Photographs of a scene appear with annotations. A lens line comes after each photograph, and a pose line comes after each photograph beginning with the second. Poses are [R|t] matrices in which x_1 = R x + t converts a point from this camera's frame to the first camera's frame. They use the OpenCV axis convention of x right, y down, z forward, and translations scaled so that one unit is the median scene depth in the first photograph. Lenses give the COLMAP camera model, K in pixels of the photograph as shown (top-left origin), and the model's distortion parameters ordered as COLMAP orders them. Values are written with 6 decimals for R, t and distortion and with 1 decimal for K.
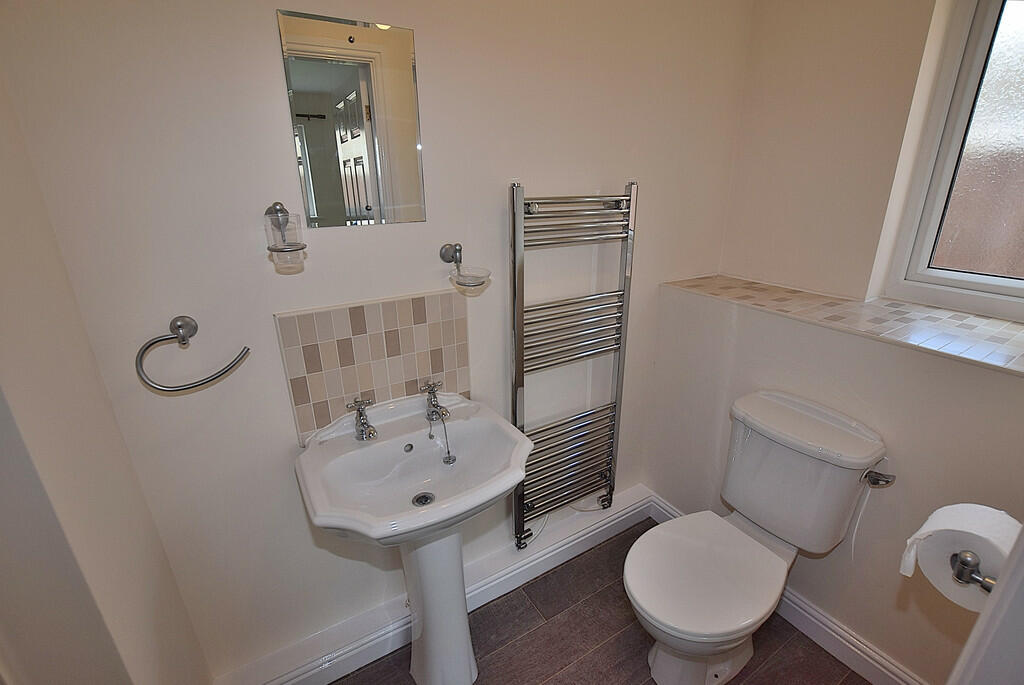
lens RADIAL K [[451.0, 0, 512.0], [0, 451.0, 342.5], [0, 0, 1]] dist [-0.016582, -0.000045]
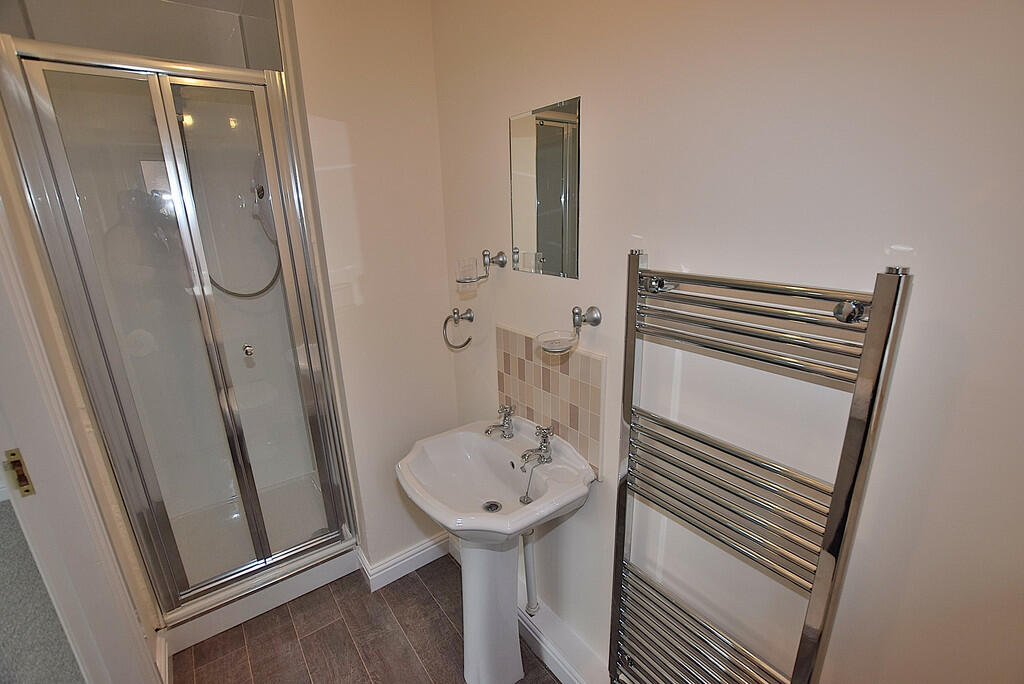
lens RADIAL K [[451.0, 0, 512.0], [0, 451.0, 342.0], [0, 0, 1]] dist [-0.016582, -0.000045]
pose [[0.088028, 0.283790, -0.954837, 0.791944], [-0.308970, 0.919061, 0.244673, -0.340802], [0.946989, 0.273478, 0.168585, 0.732371]]
